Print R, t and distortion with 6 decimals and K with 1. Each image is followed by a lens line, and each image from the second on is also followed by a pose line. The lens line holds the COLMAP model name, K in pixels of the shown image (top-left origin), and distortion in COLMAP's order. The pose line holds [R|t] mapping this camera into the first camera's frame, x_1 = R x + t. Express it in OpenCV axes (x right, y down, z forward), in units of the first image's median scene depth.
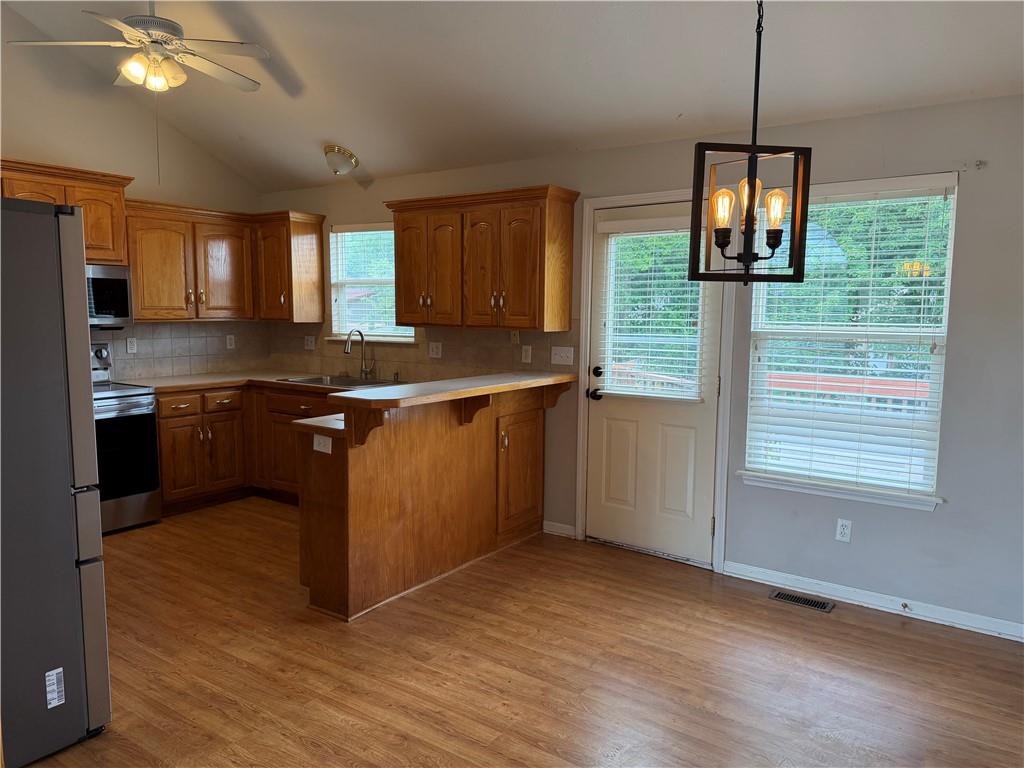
lens RADIAL K [[737.1, 0, 512.0], [0, 737.1, 384.0], [0, 0, 1]] dist [0.181436, -0.213058]
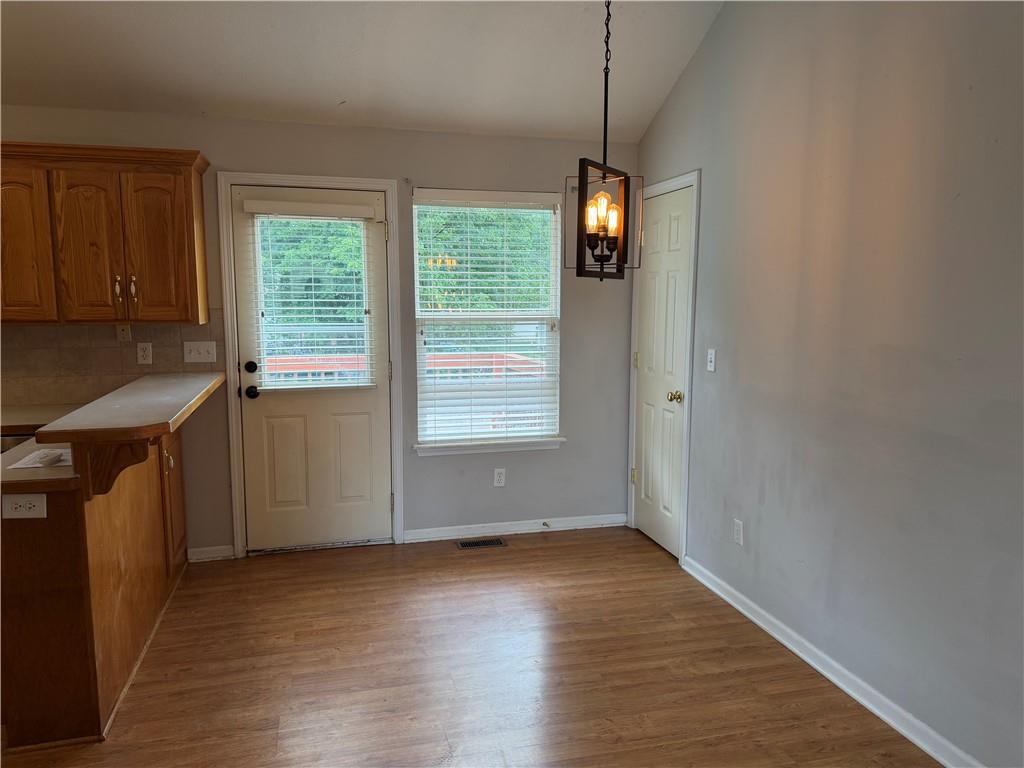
lens RADIAL K [[737.1, 0, 512.0], [0, 737.1, 384.0], [0, 0, 1]] dist [0.181436, -0.213058]
pose [[0.653934, -0.104649, 0.749279, -0.405904], [0.085093, 0.994276, 0.064601, -0.031534], [-0.751751, 0.021514, 0.659097, 0.180682]]
